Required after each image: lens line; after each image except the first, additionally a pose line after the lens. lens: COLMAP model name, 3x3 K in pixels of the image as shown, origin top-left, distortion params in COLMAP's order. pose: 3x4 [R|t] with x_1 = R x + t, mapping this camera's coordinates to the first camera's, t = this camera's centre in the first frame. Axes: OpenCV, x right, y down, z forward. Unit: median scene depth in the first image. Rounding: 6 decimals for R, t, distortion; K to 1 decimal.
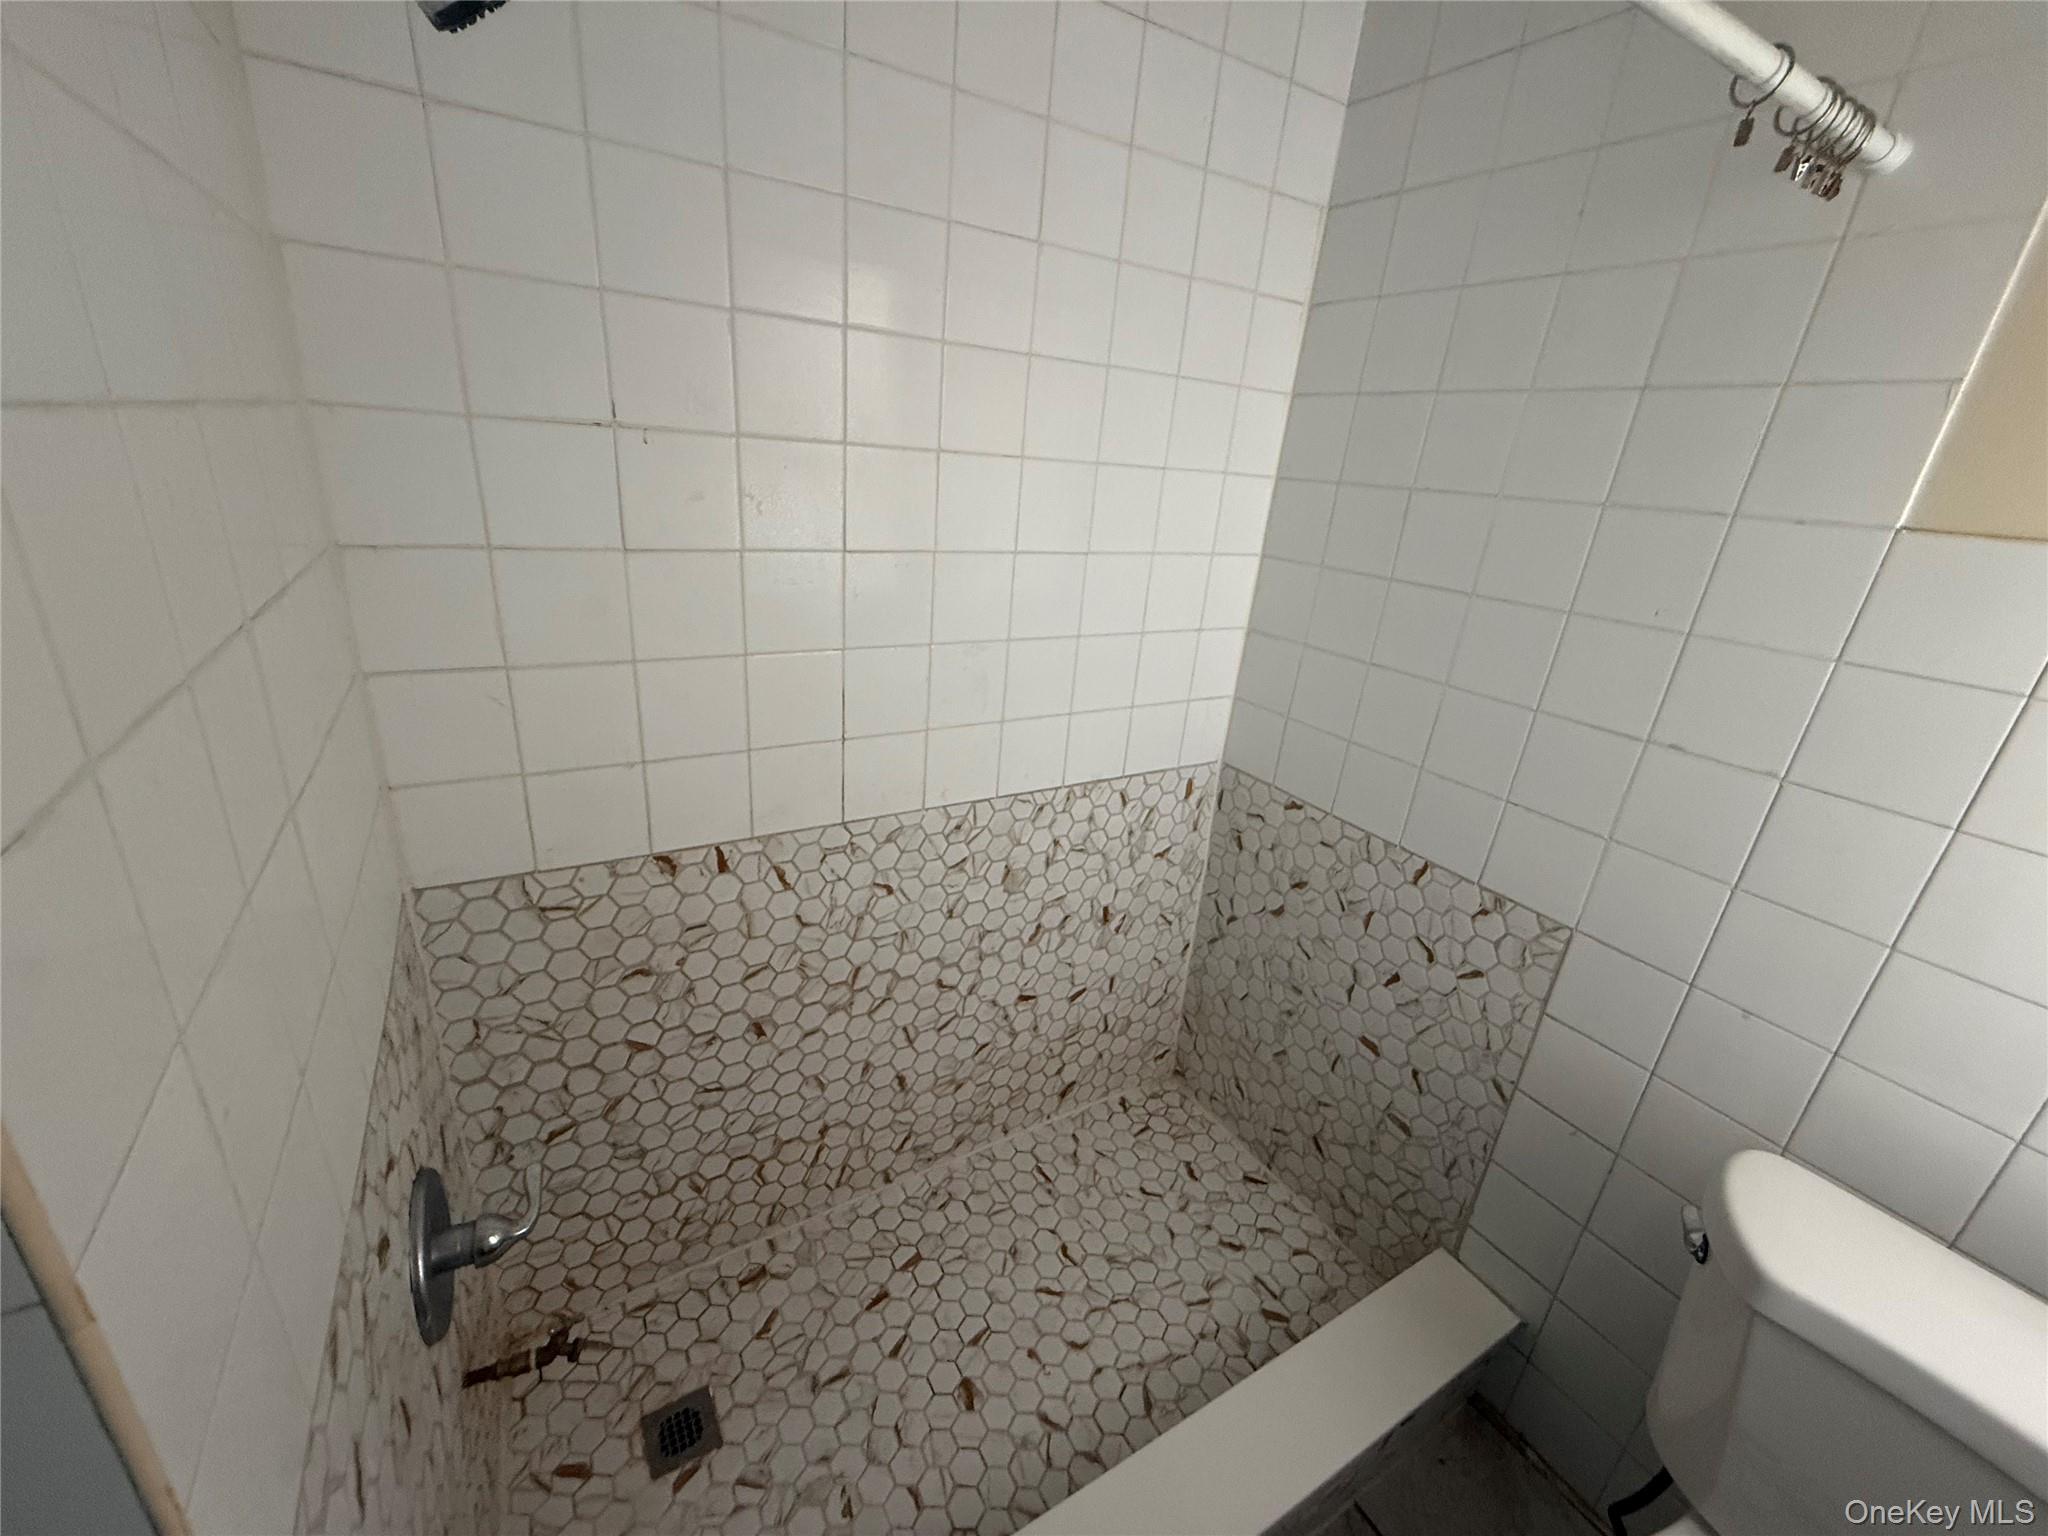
lens RADIAL K [[820.9, 0, 1017.2], [0, 820.9, 767.9], [0, 0, 1]] dist [0.000496, -0.000237]
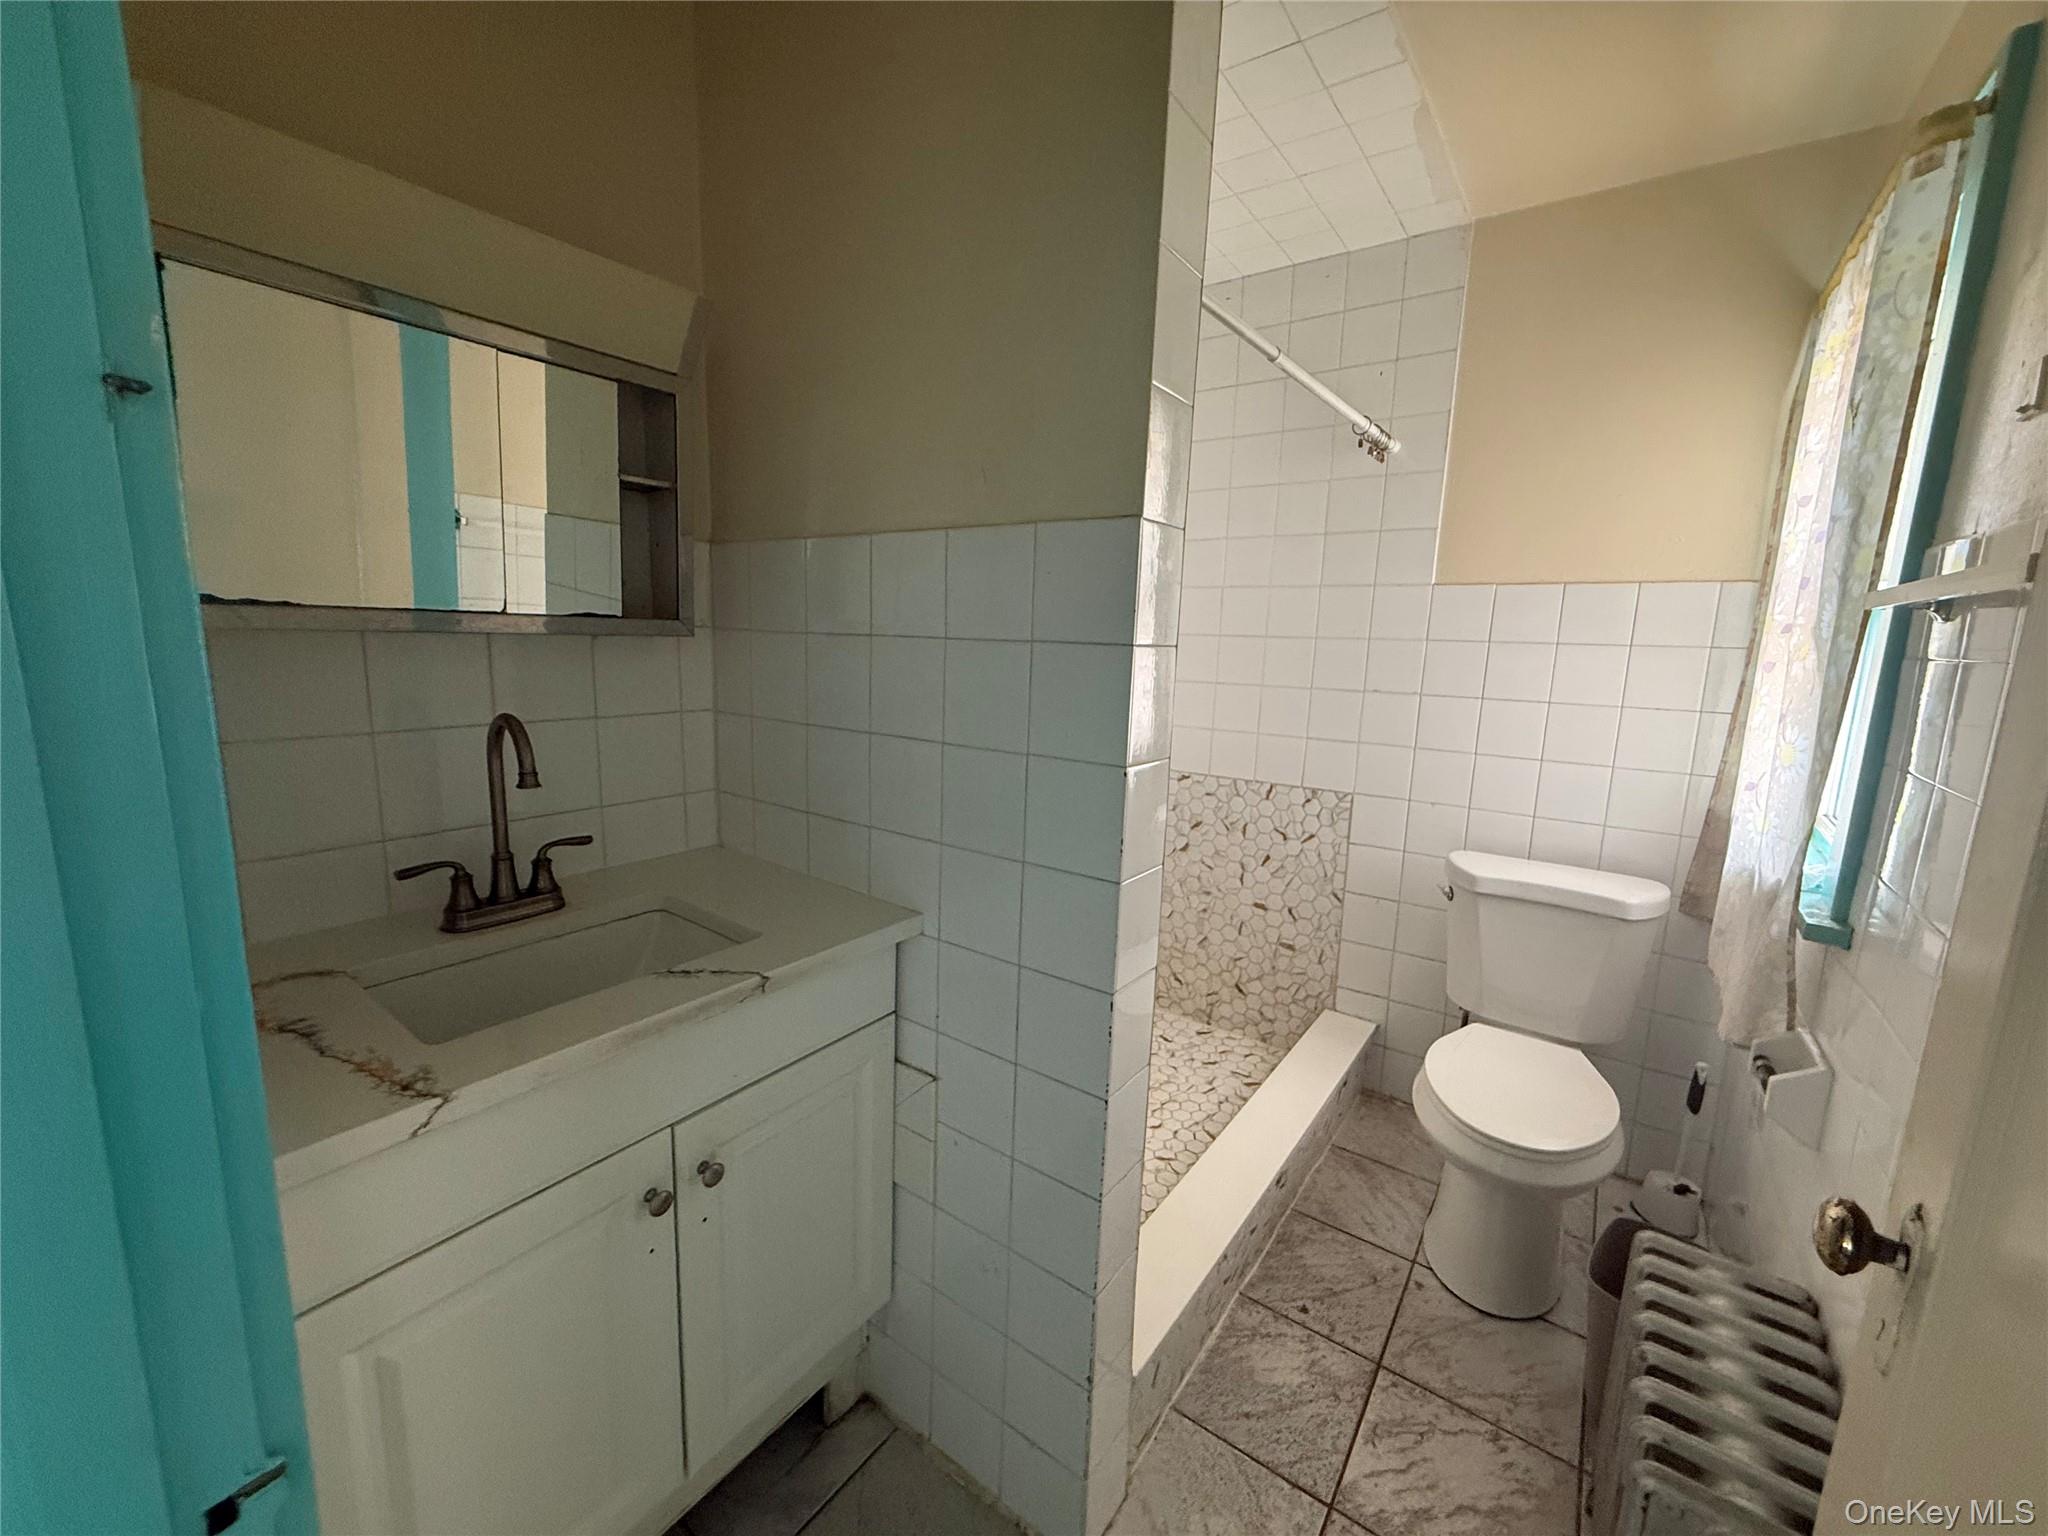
lens RADIAL K [[820.9, 0, 1022.5], [0, 820.9, 764.8], [0, 0, 1]] dist [0.000496, -0.000237]
pose [[0.918718, -0.119902, 0.376271, -0.617726], [0.184811, 0.972559, -0.141328, 0.208656], [-0.349000, 0.199380, 0.915667, -0.422824]]
